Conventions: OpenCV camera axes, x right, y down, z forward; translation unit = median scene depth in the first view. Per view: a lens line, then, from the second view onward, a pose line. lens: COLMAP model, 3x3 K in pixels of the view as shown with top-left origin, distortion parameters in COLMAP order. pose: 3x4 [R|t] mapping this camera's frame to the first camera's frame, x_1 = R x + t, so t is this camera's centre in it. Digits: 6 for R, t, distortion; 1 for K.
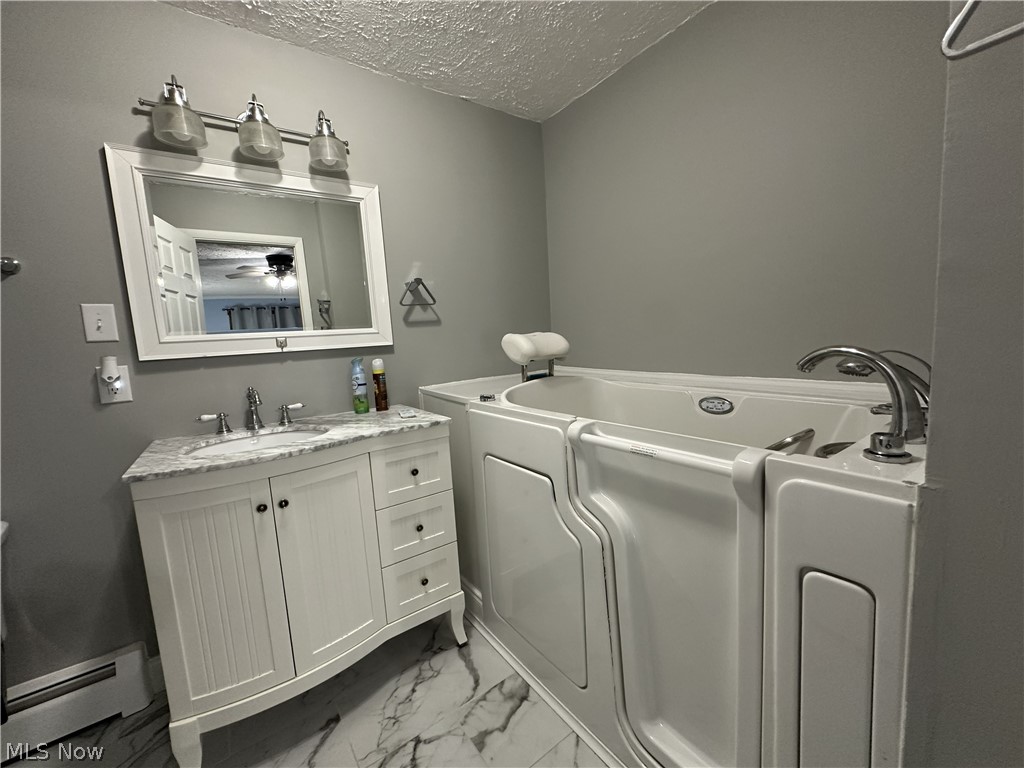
lens RADIAL K [[409.5, 0, 511.2], [0, 409.5, 384.2], [0, 0, 1]] dist [-0.005518, -0.000182]
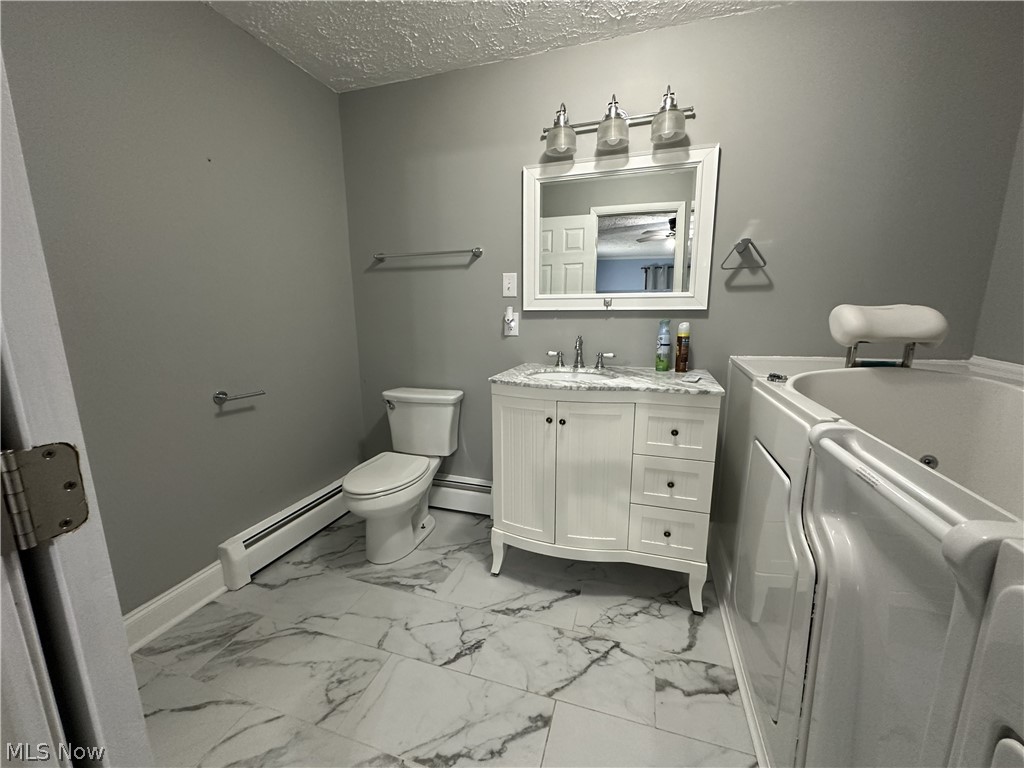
lens RADIAL K [[409.5, 0, 511.2], [0, 409.5, 384.2], [0, 0, 1]] dist [-0.005518, -0.000182]
pose [[0.589759, 0.202870, -0.781683, 0.305805], [-0.121893, 0.979206, 0.162167, -0.026878], [0.798327, -0.000358, 0.602224, 0.023919]]
